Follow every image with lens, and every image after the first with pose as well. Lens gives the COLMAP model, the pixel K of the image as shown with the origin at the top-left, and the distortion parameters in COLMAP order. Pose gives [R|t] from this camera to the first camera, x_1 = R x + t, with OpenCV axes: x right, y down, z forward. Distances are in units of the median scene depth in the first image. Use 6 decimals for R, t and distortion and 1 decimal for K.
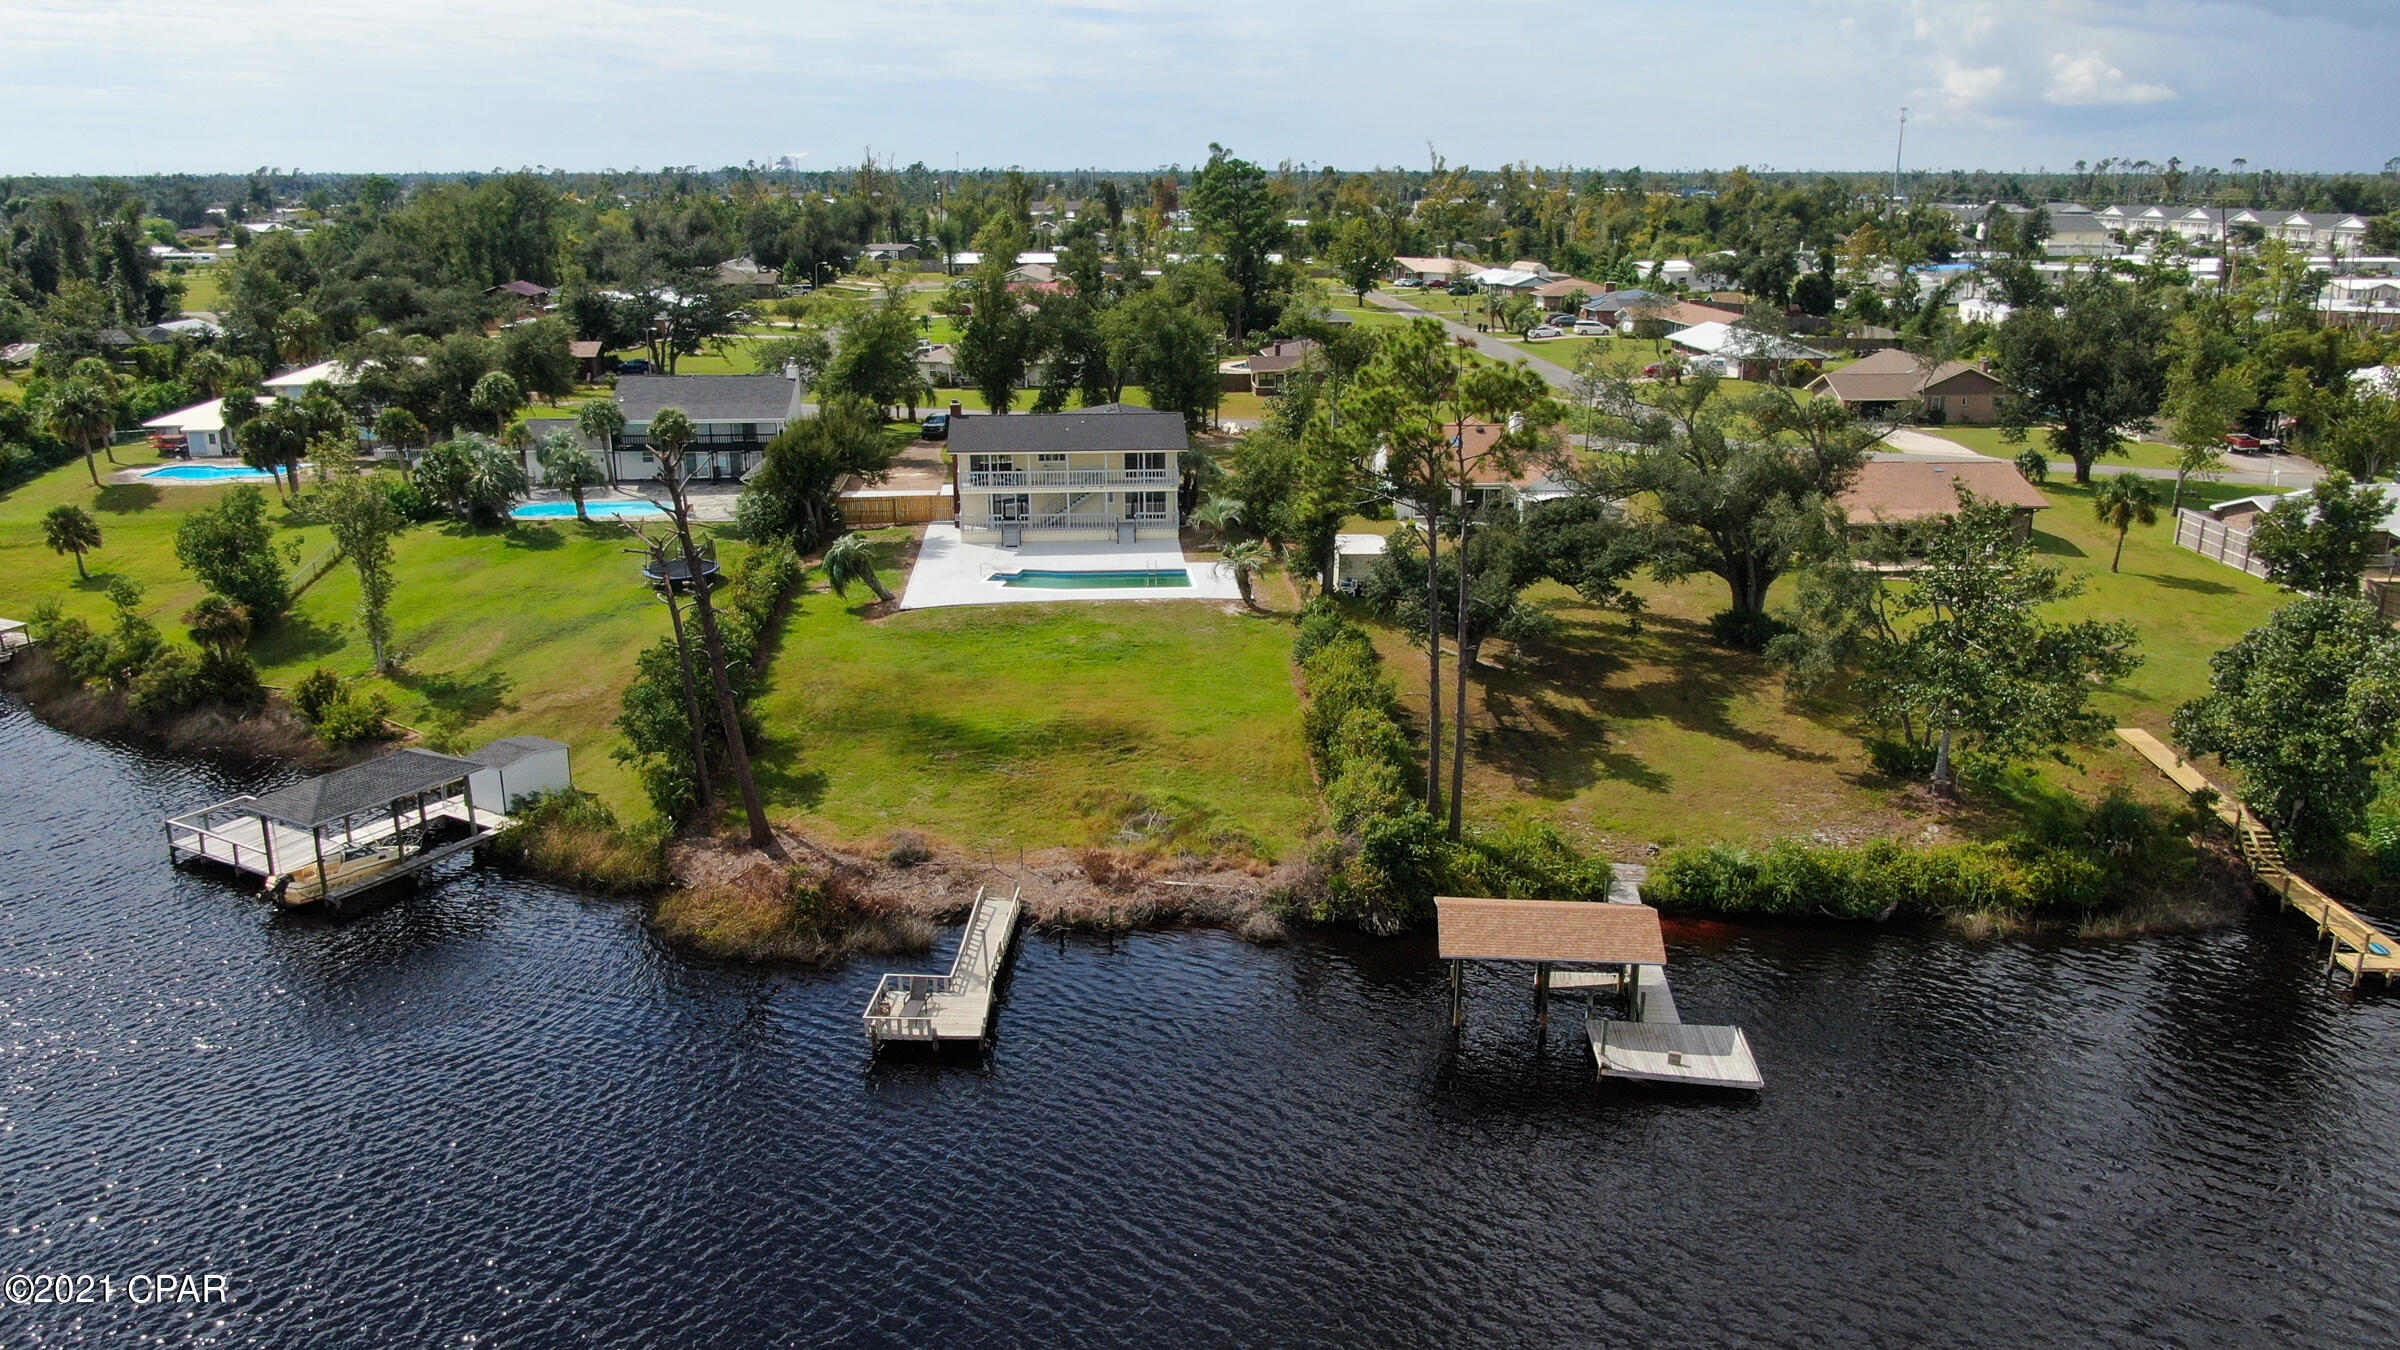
lens RADIAL K [[1666.1, 0, 1202.1], [0, 1666.1, 675.2], [0, 0, 1]] dist [-0.010564, -0.001289]
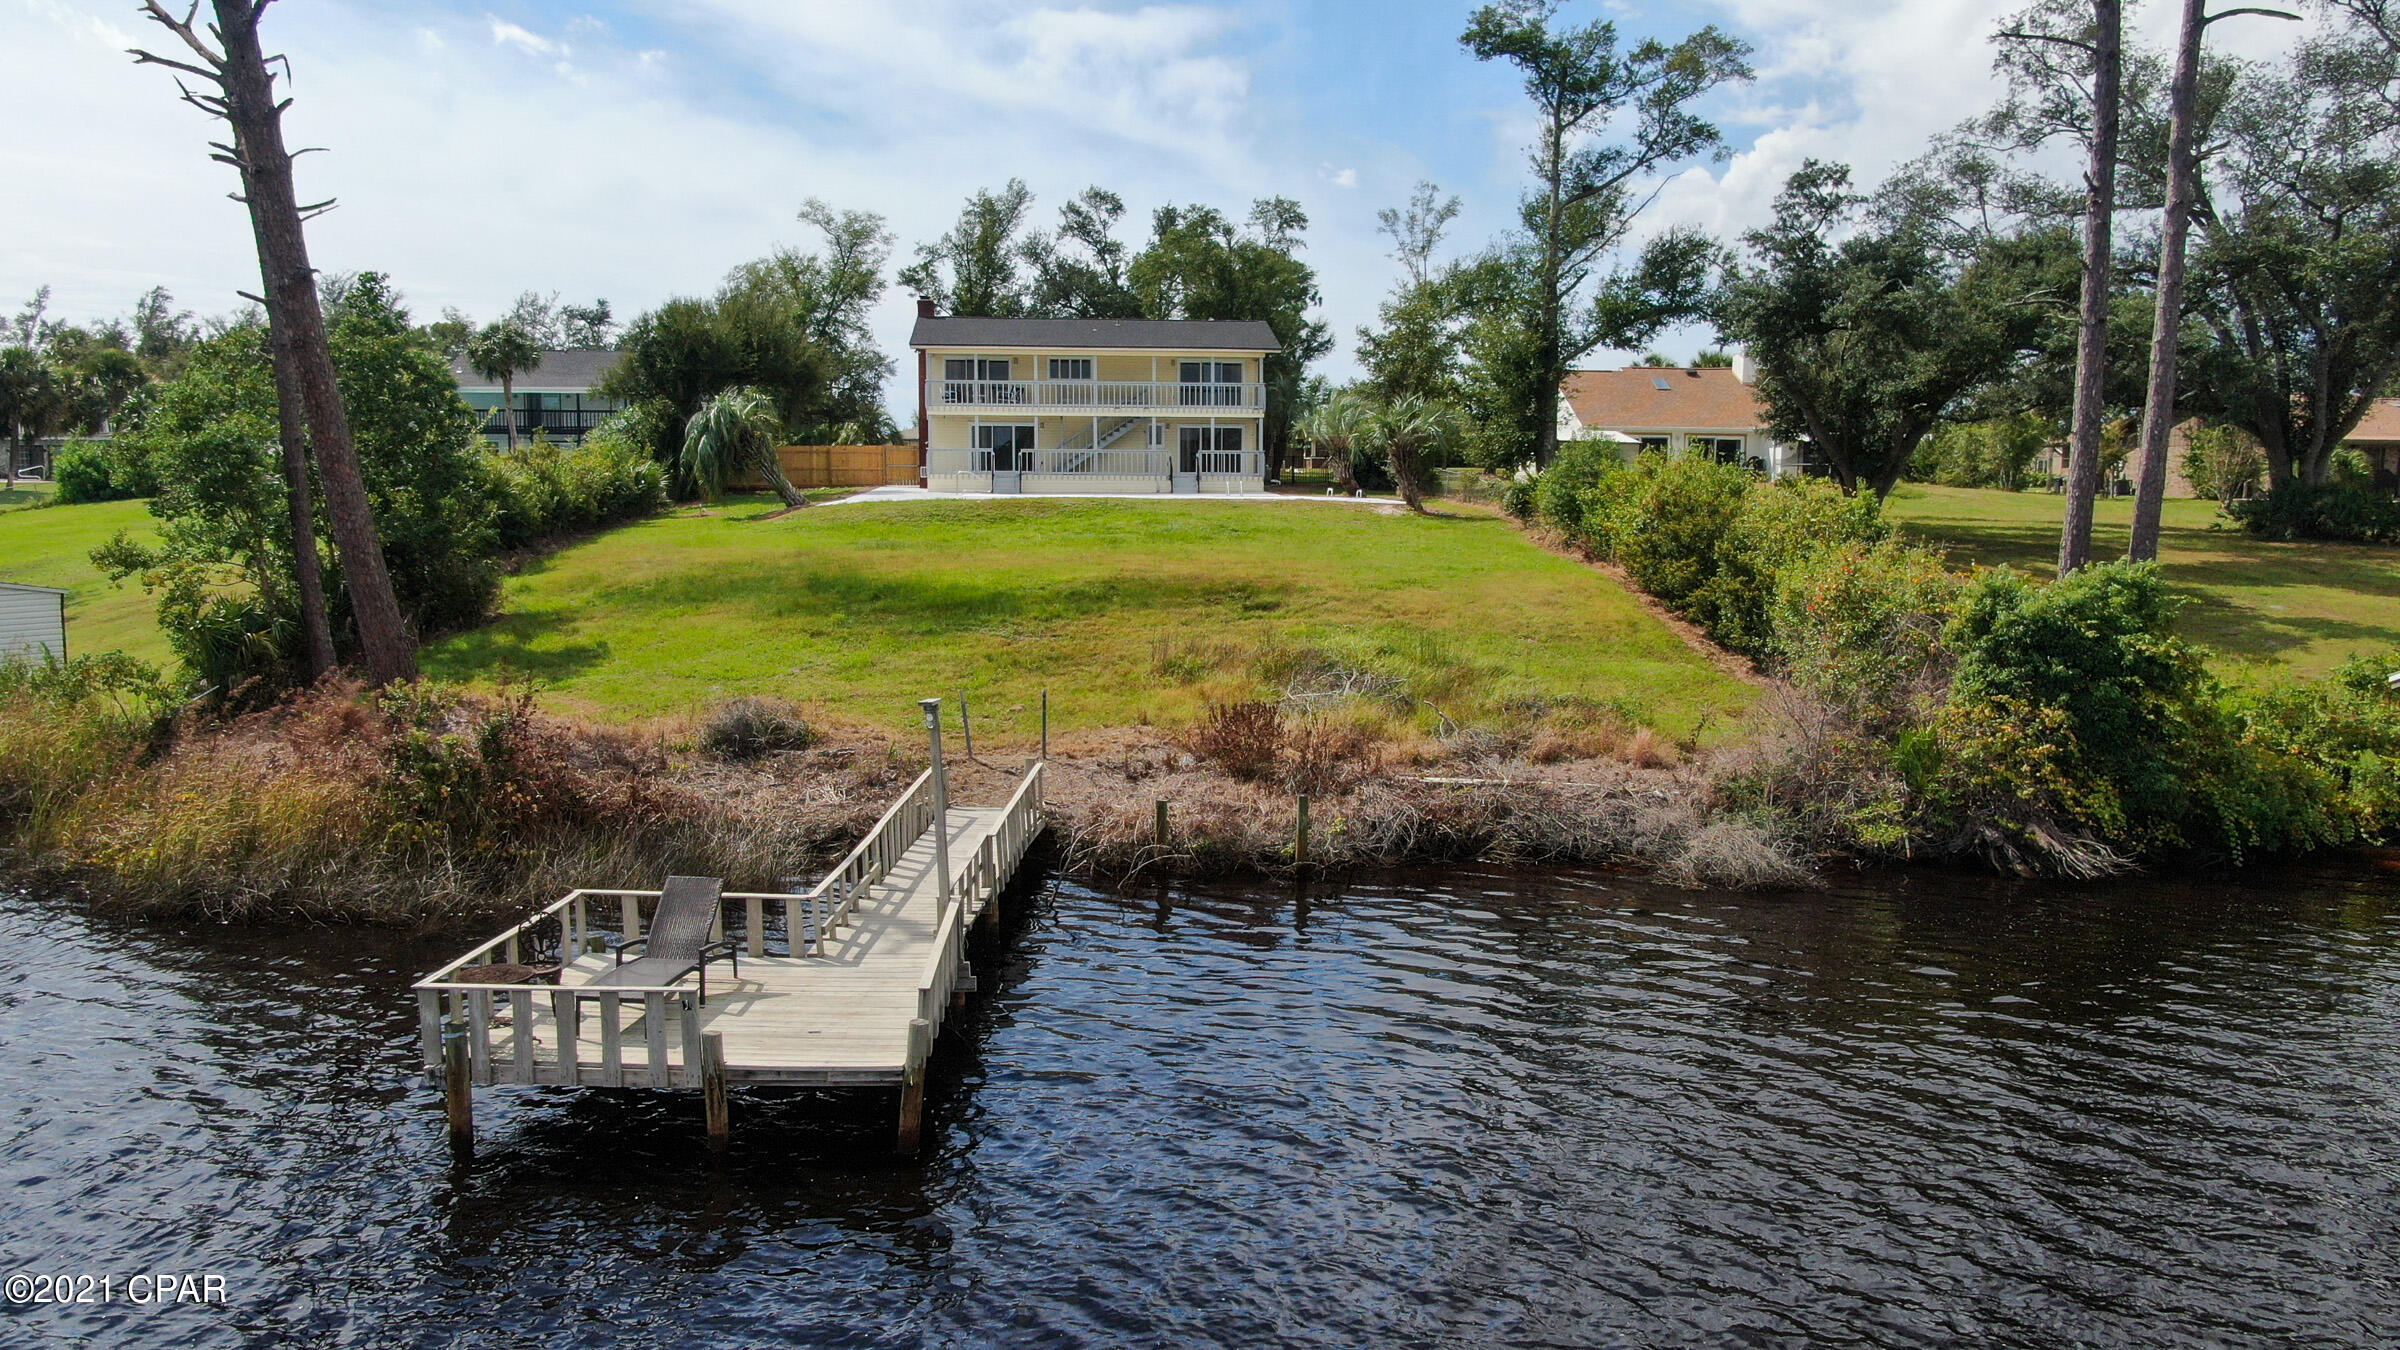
lens RADIAL K [[1666.1, 0, 1197.3], [0, 1666.1, 674.4], [0, 0, 1]] dist [-0.010564, -0.001289]
pose [[0.999940, 0.003145, 0.010456, -0.076848], [-0.001304, 0.985160, -0.171634, 0.164988], [-0.010841, 0.171610, 0.985105, 0.618454]]
